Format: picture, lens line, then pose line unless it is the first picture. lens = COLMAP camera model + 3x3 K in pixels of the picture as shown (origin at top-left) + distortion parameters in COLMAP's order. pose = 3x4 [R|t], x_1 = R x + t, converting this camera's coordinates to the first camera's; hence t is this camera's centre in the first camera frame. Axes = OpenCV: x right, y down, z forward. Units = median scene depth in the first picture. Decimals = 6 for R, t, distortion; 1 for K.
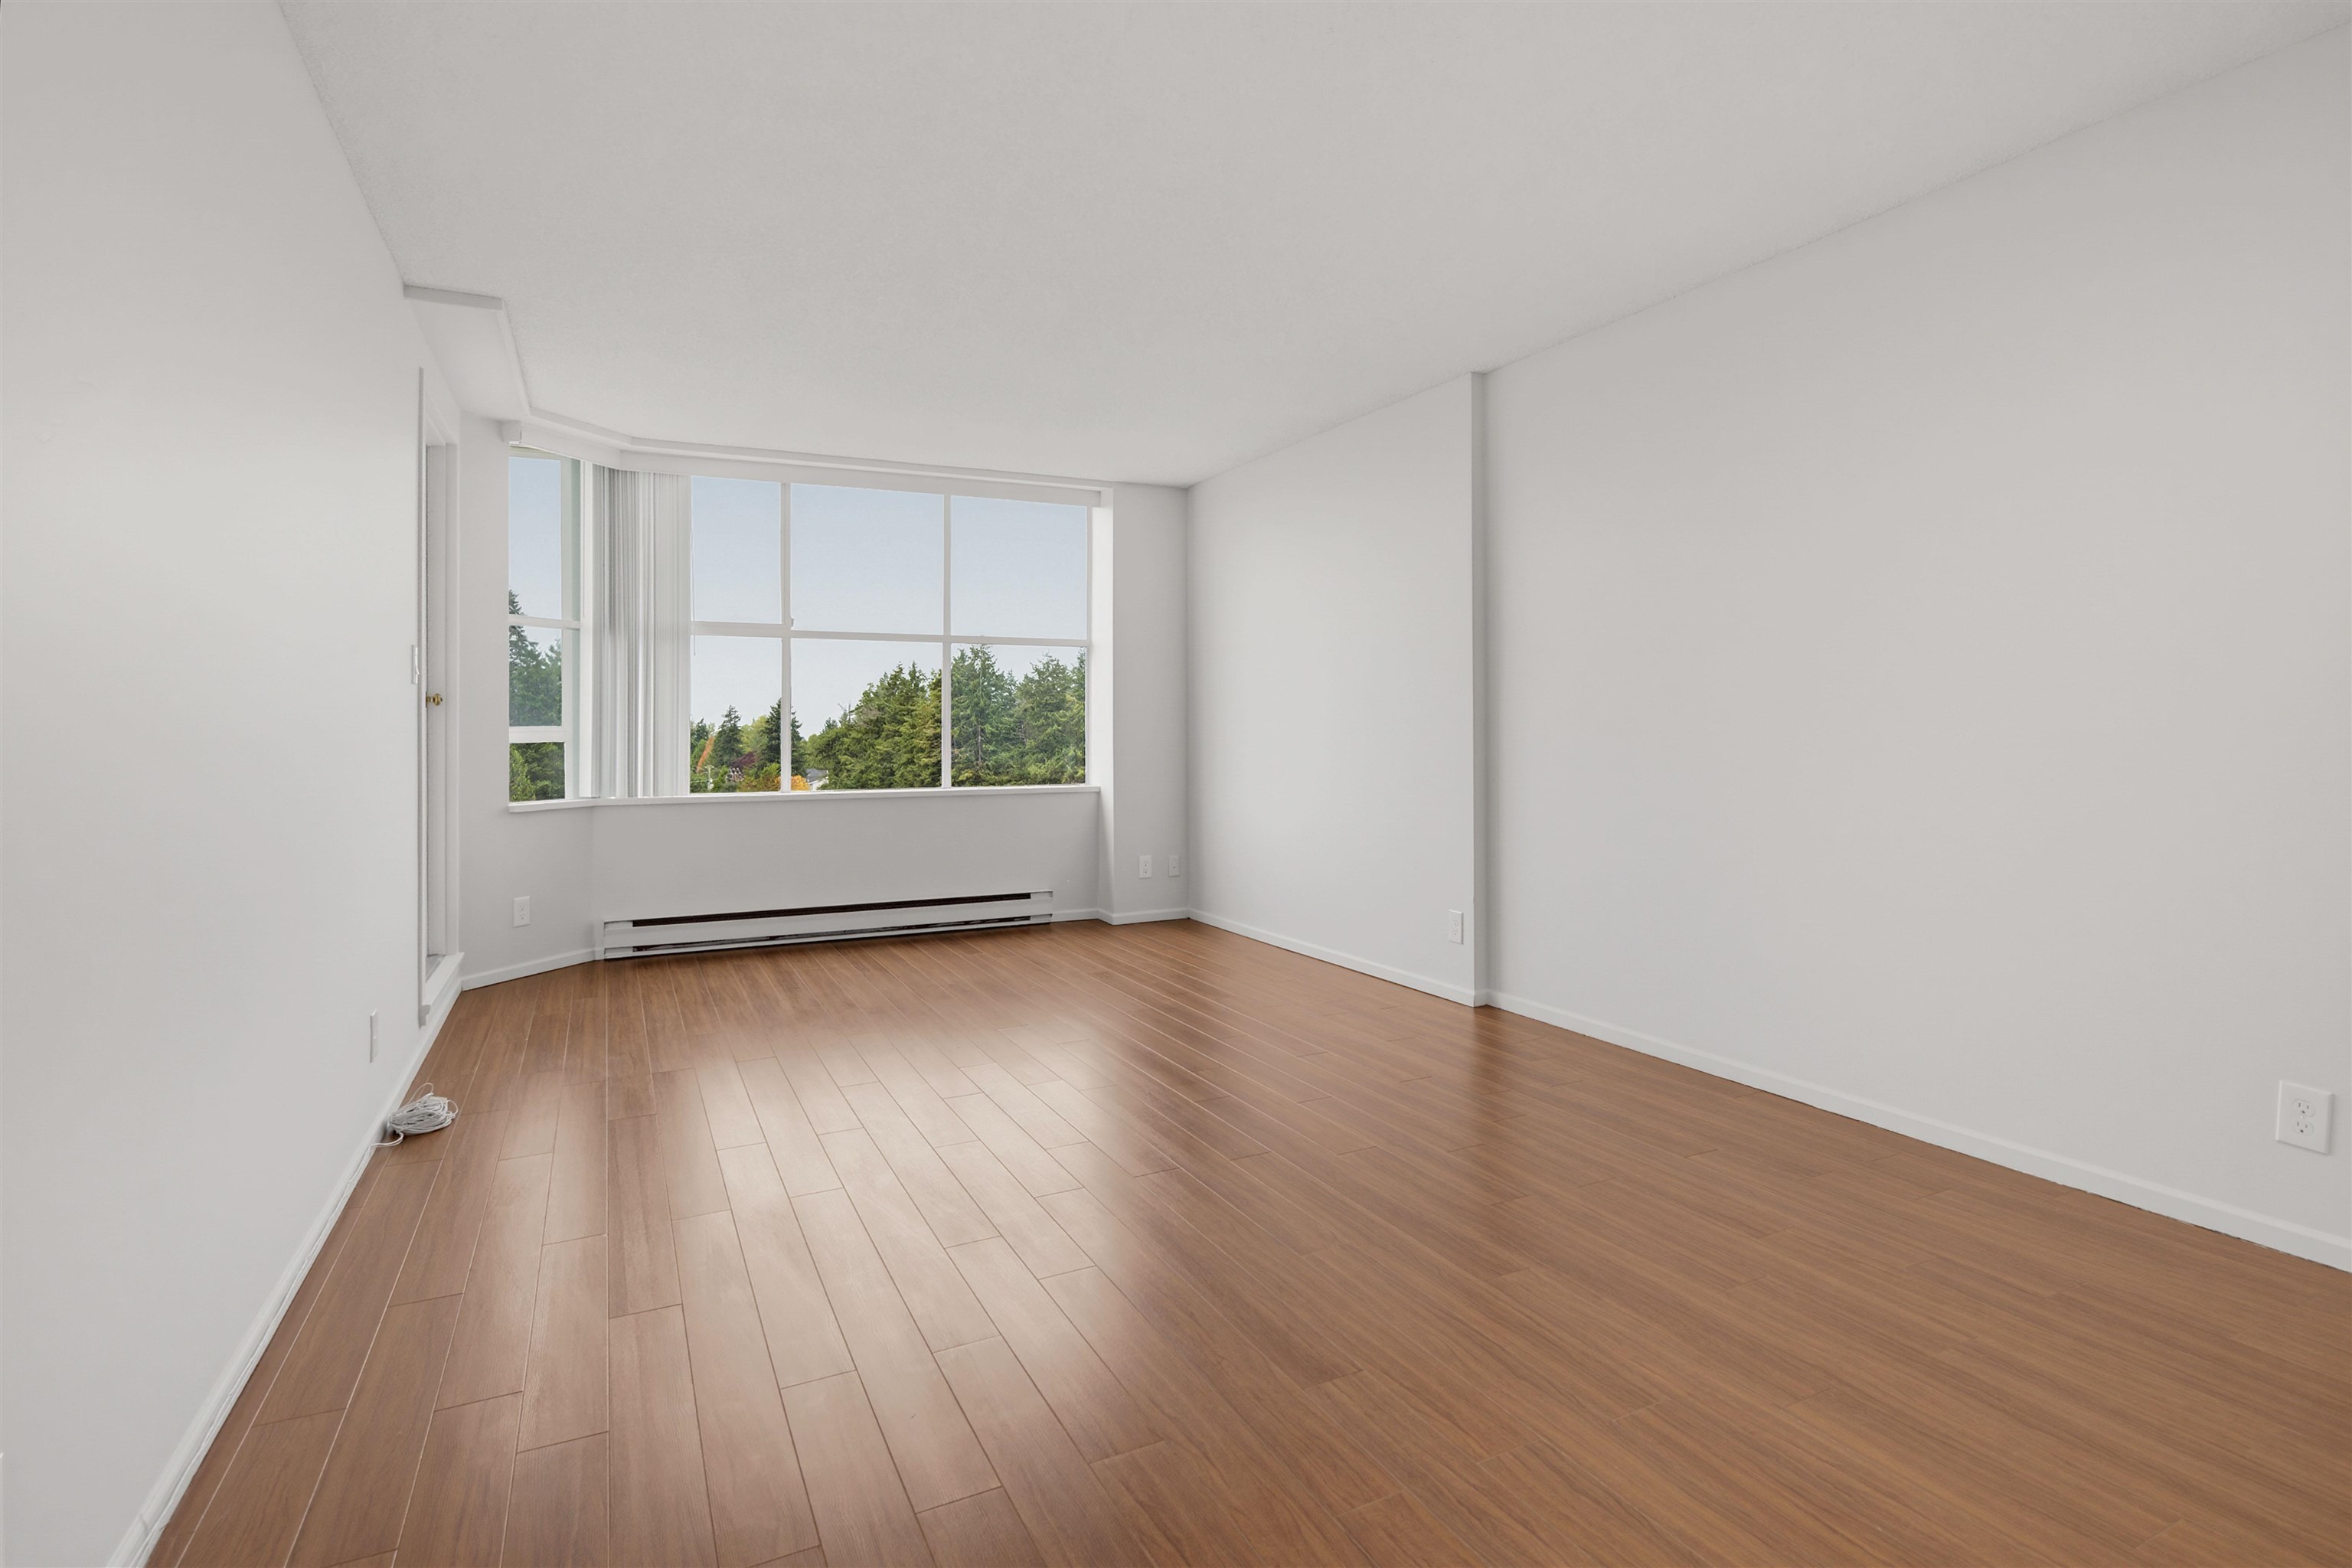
lens RADIAL K [[1138.5, 0, 1154.8], [0, 1138.5, 728.2], [0, 0, 1]] dist [0.001298, 0.000397]
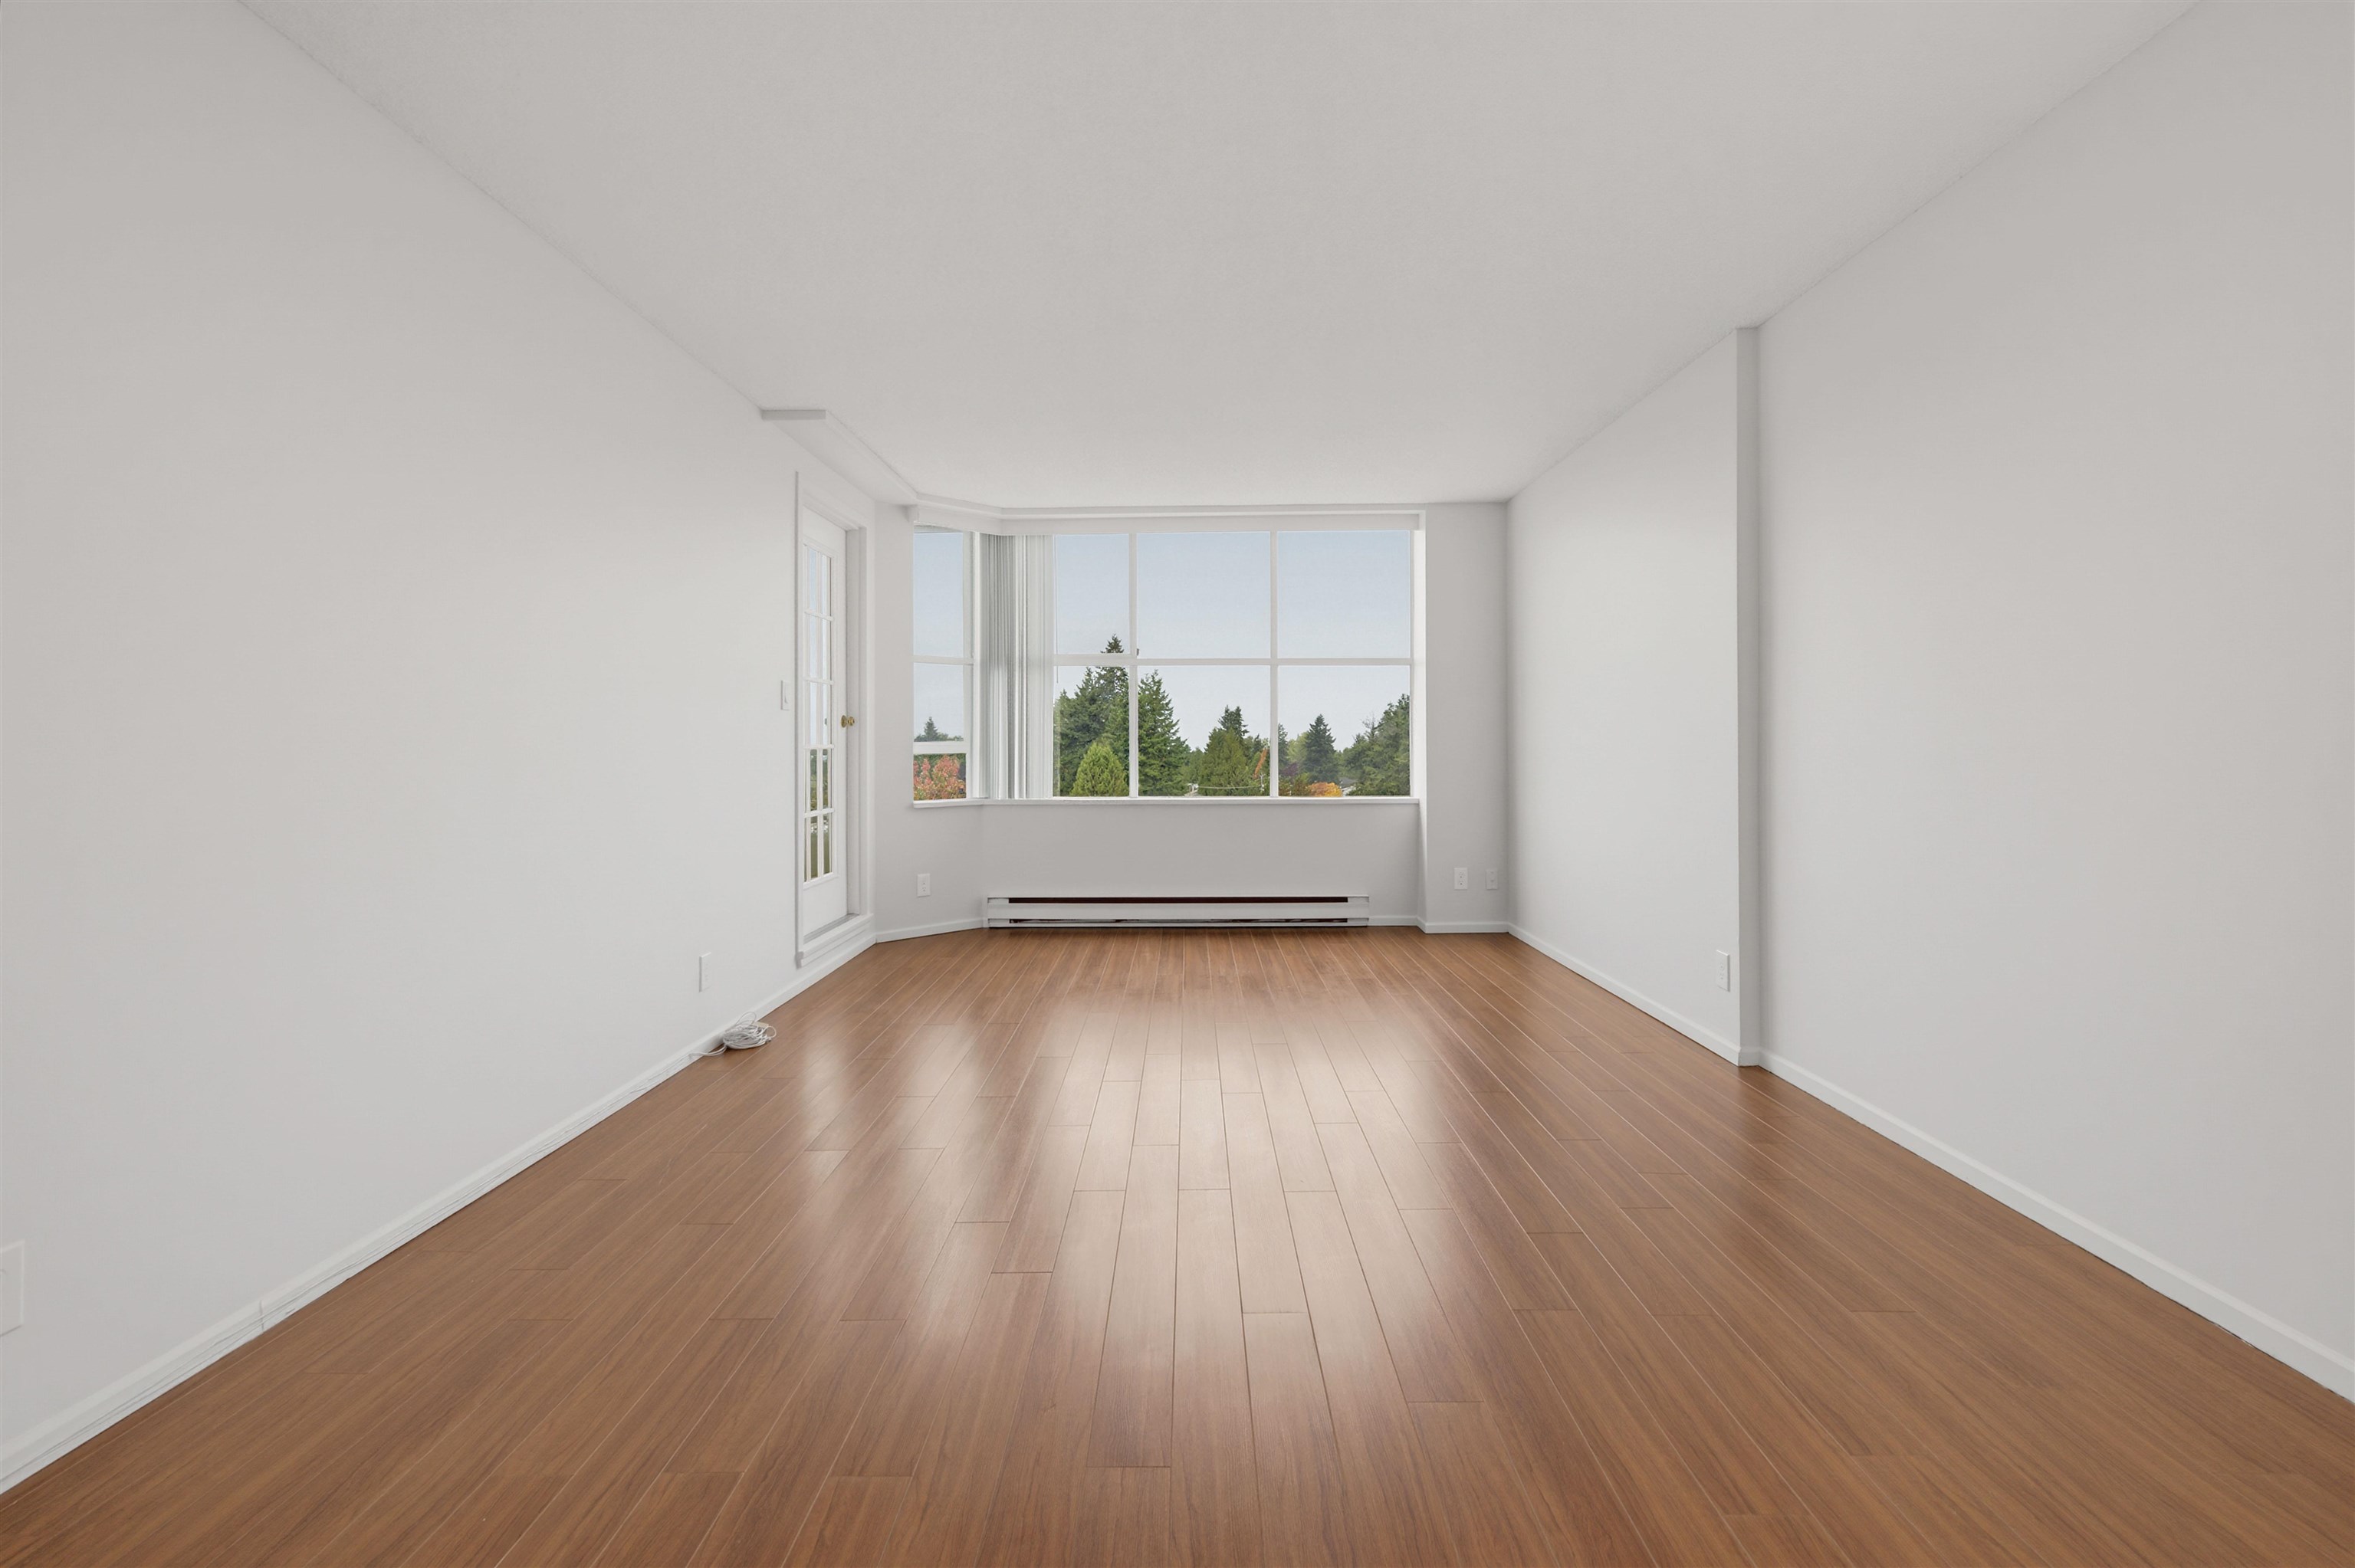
lens RADIAL K [[992.5, 0, 1179.4], [0, 992.5, 743.3], [0, 0, 1]] dist [0.004849, 0.000468]
pose [[0.896003, -0.000068, -0.444048, 0.187357], [0.000422, 1.000000, 0.000698, -0.000044], [0.444048, -0.000813, 0.896003, 0.109887]]
